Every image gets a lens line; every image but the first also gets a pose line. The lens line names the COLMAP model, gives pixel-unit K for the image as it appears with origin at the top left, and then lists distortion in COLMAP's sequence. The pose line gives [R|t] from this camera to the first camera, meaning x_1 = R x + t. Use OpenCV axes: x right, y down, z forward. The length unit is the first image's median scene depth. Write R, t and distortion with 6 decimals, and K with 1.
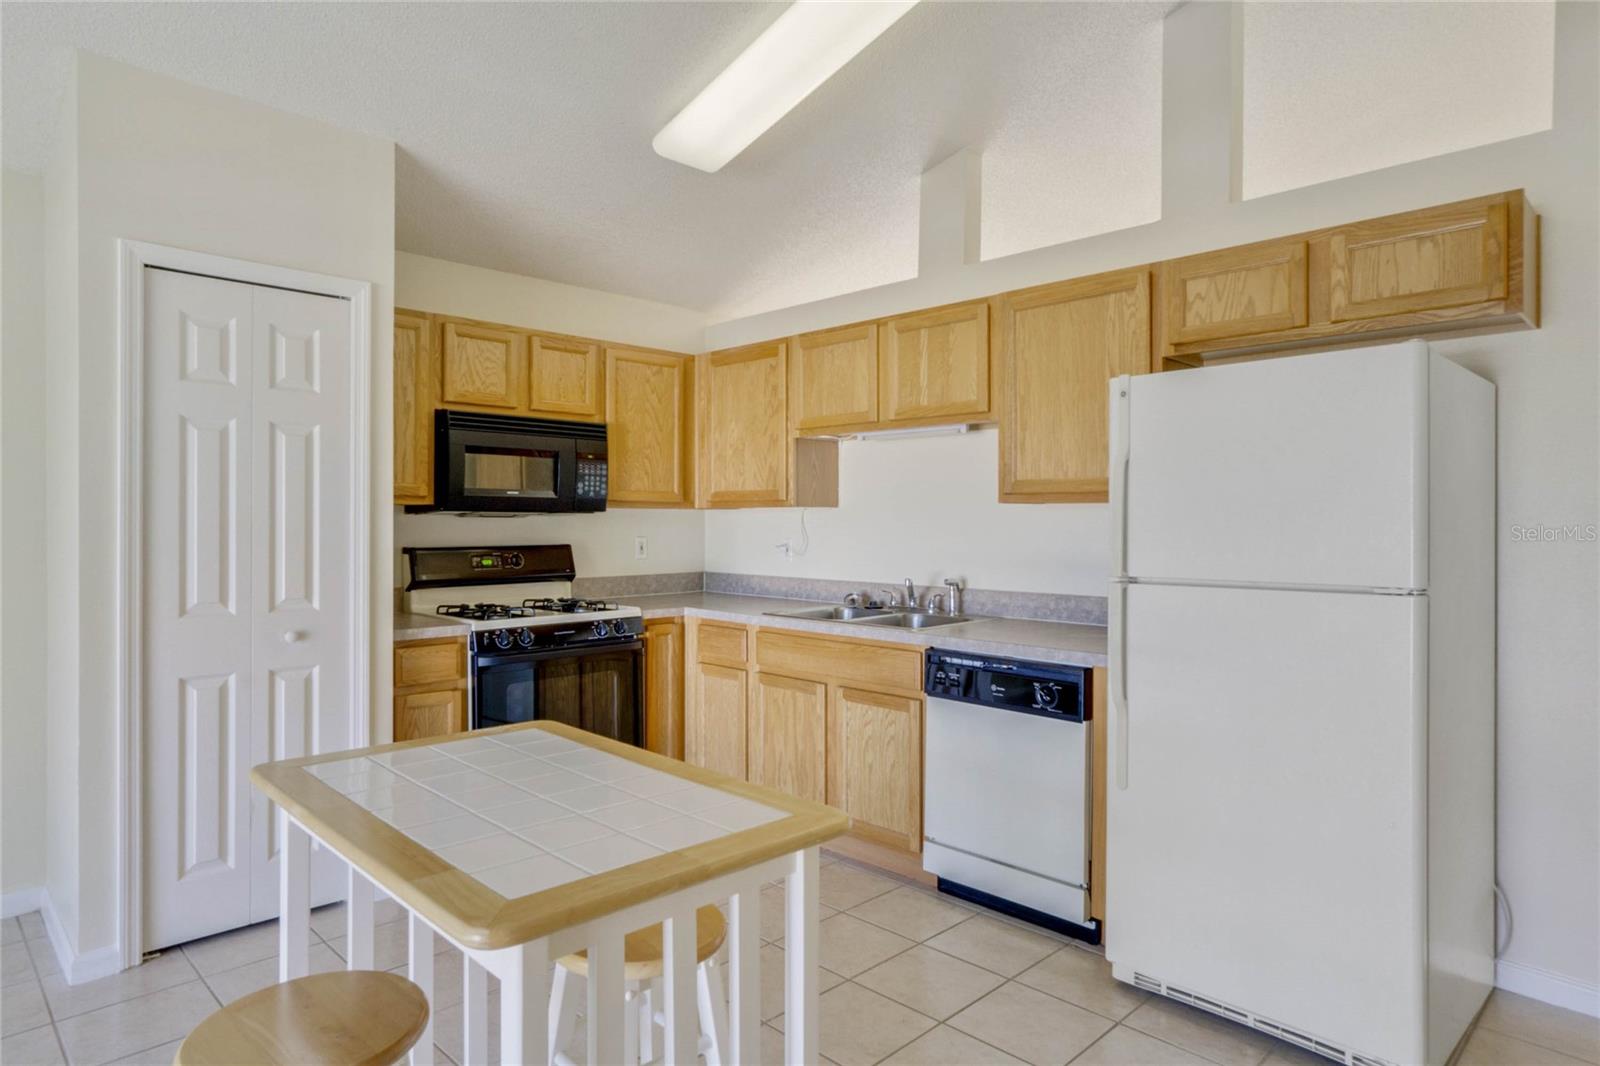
lens RADIAL K [[935.8, 0, 799.4], [0, 935.8, 522.0], [0, 0, 1]] dist [-0.000227, 0.006100]
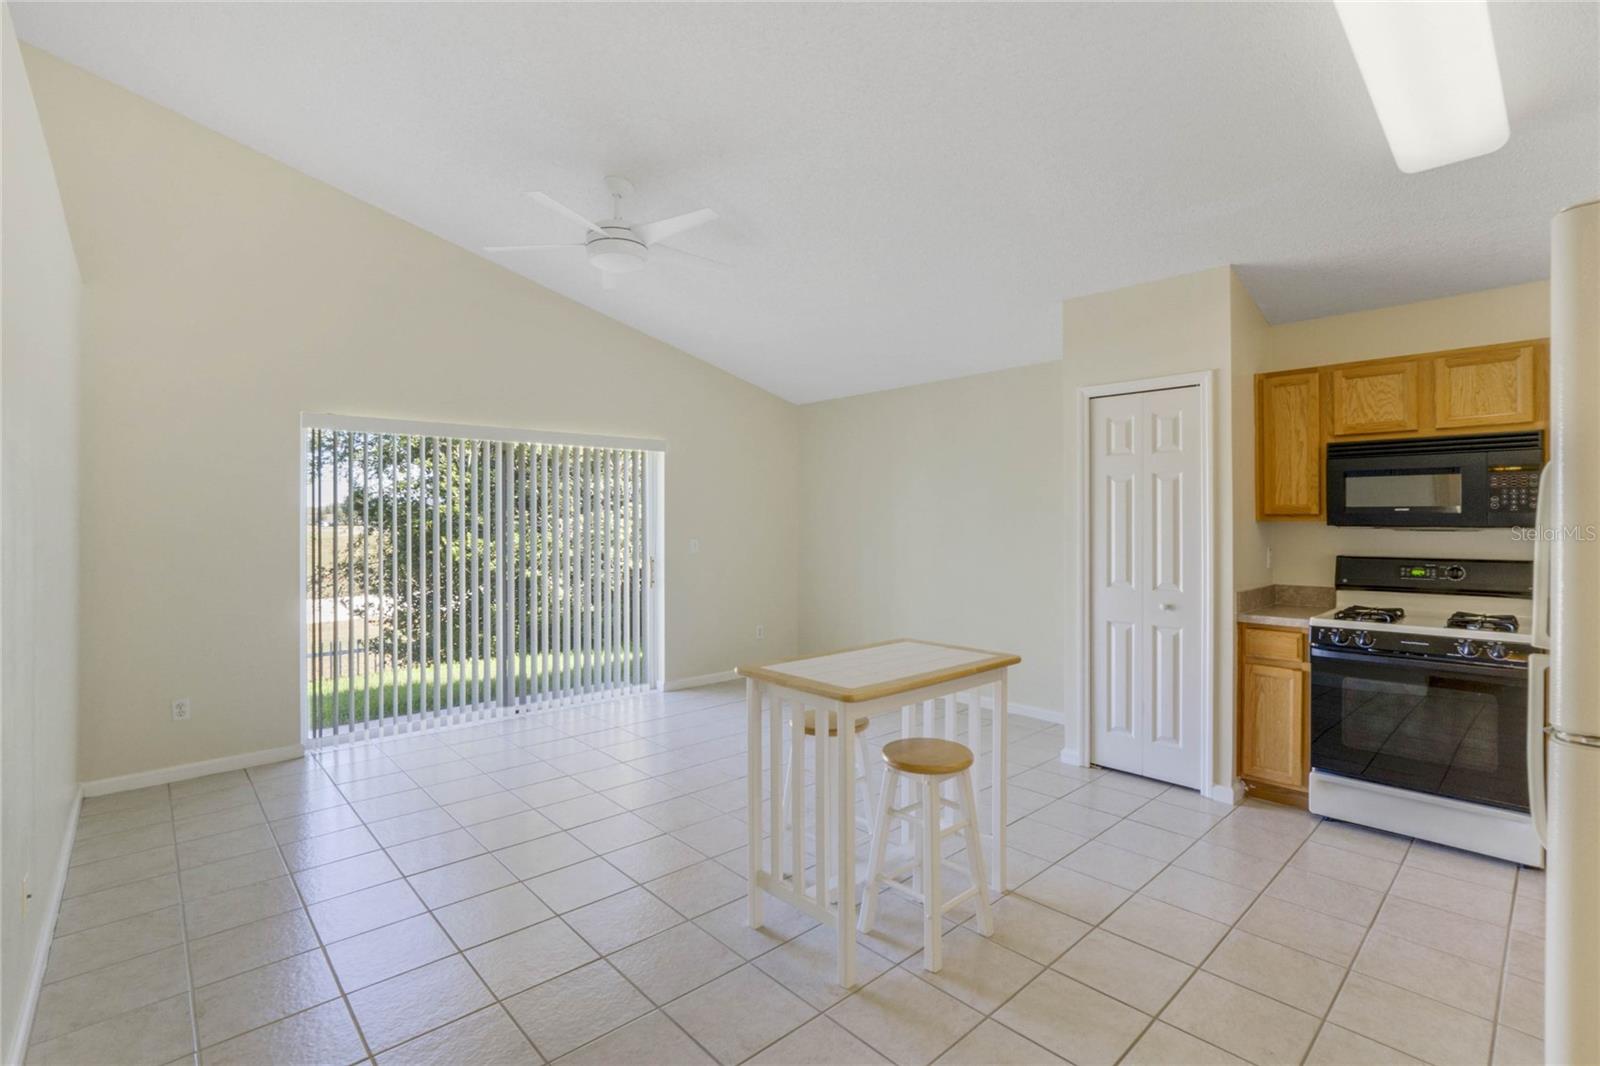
lens RADIAL K [[732.2, 0, 811.0], [0, 732.2, 524.5], [0, 0, 1]] dist [-0.016137, 0.000124]
pose [[-0.015169, 0.000754, -0.999885, 0.624500], [0.000349, 1.000000, 0.000749, -0.017021], [0.999885, -0.000337, -0.015169, 0.370080]]
